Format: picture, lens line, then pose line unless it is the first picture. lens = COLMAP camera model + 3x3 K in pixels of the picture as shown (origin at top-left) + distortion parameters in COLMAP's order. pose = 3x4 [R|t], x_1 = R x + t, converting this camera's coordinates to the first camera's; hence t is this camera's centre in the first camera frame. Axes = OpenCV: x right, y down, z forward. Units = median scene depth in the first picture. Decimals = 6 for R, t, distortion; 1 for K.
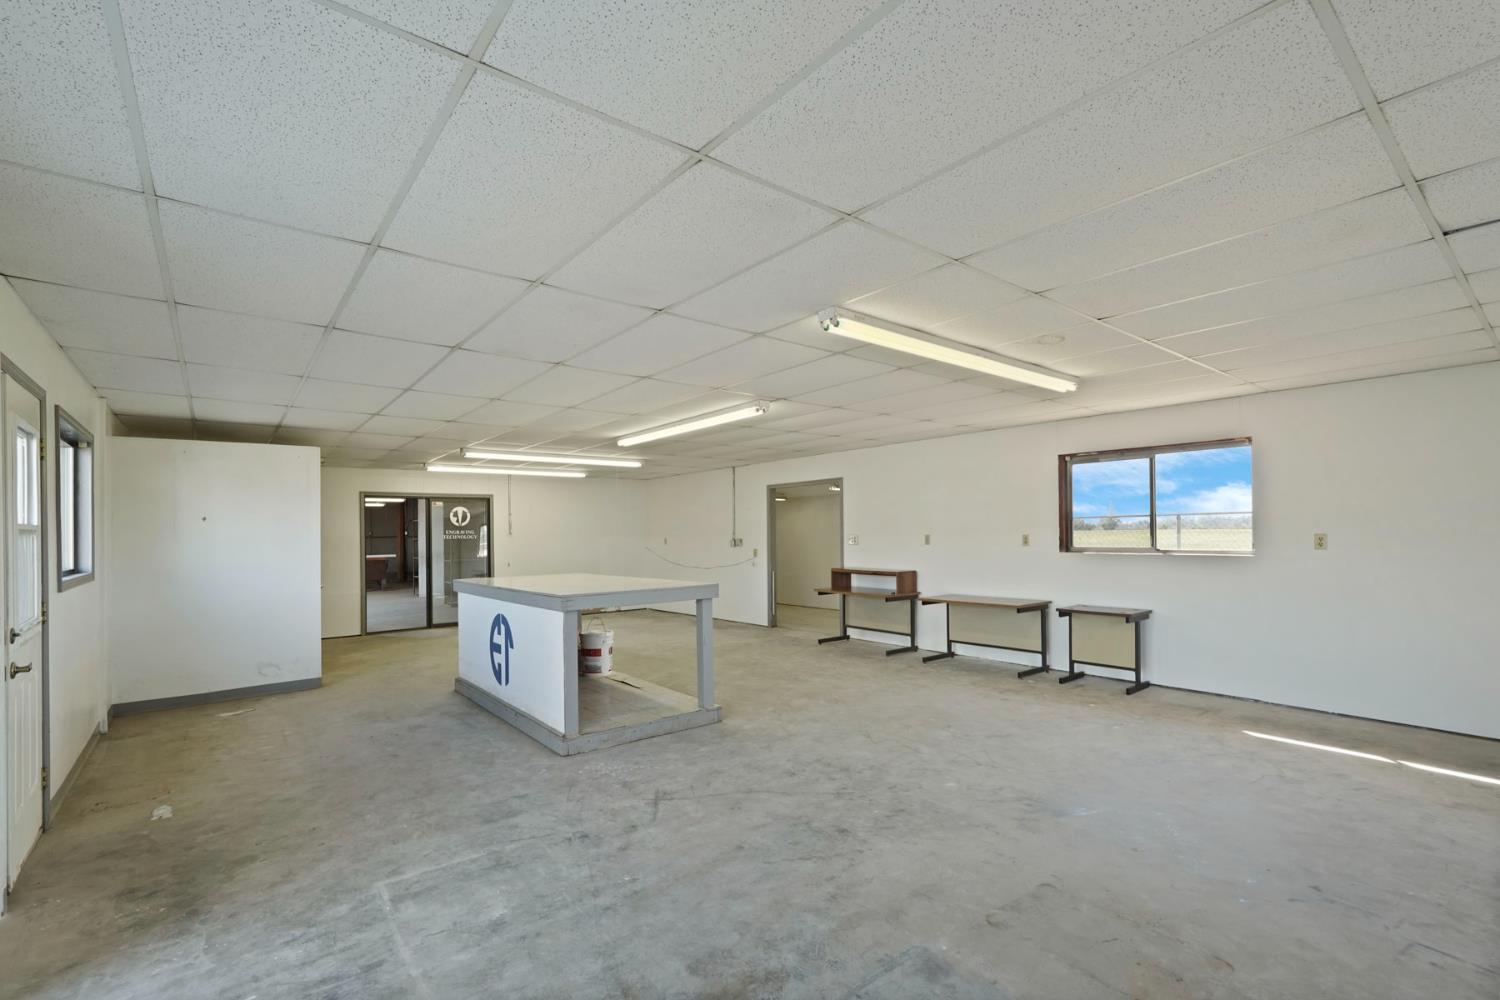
lens RADIAL K [[674.2, 0, 755.5], [0, 674.2, 503.0], [0, 0, 1]] dist [-0.021231, 0.014253]
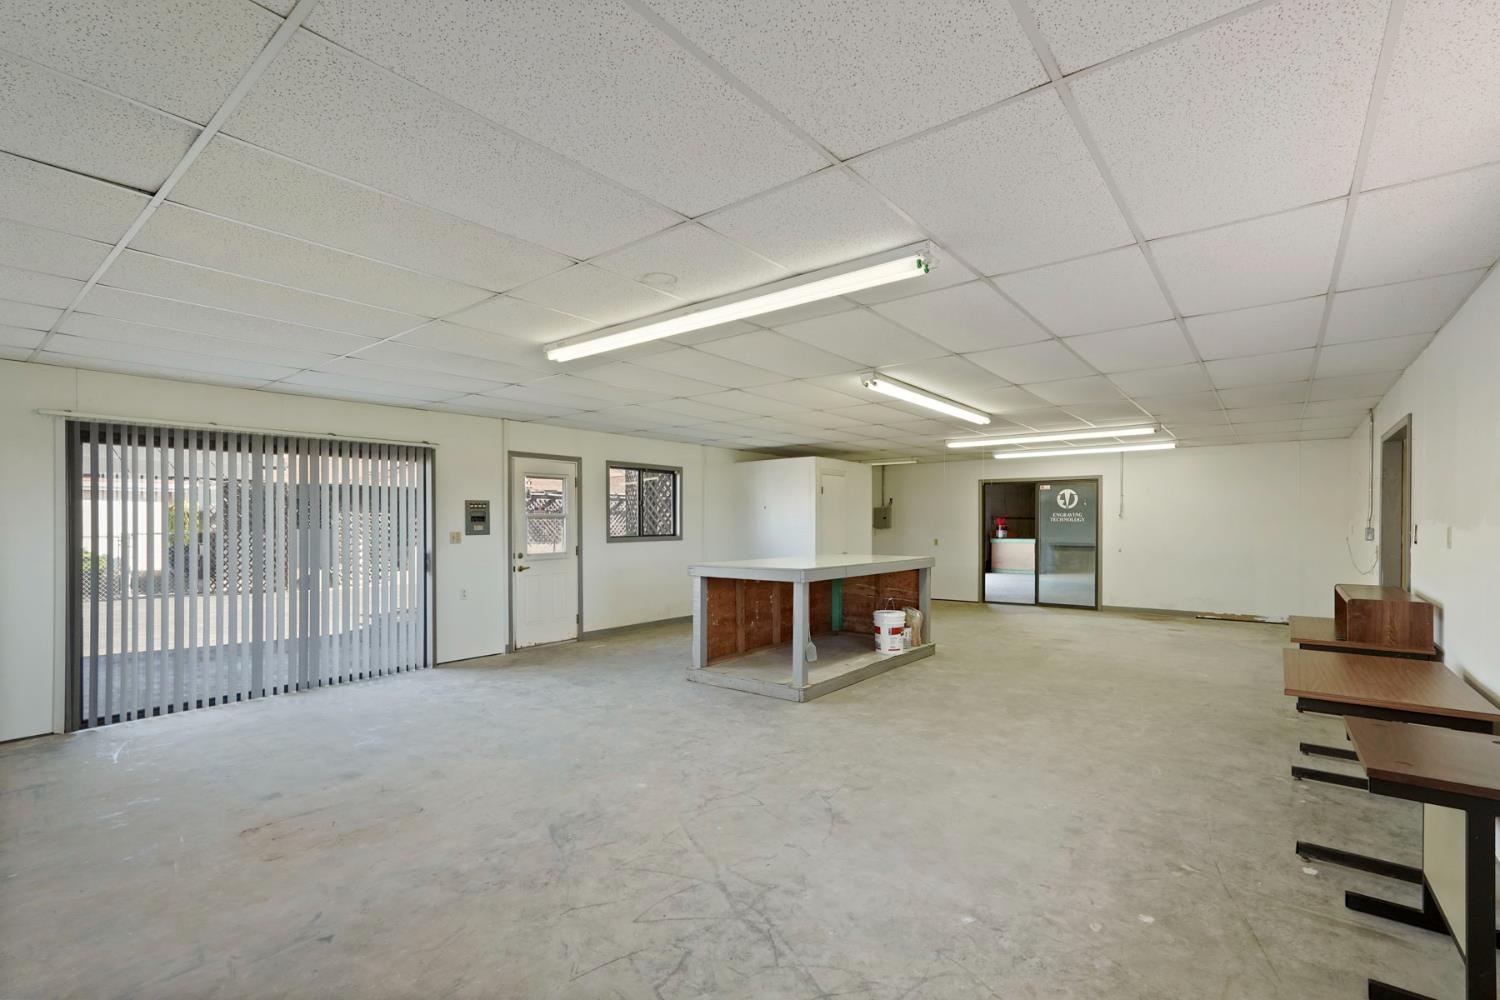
lens RADIAL K [[674.2, 0, 755.5], [0, 674.2, 503.0], [0, 0, 1]] dist [-0.021231, 0.014253]
pose [[0.230142, -0.011951, -0.973084, 1.046925], [0.042958, 0.999075, -0.002110, 0.020279], [0.972208, -0.041316, 0.230442, 0.786296]]
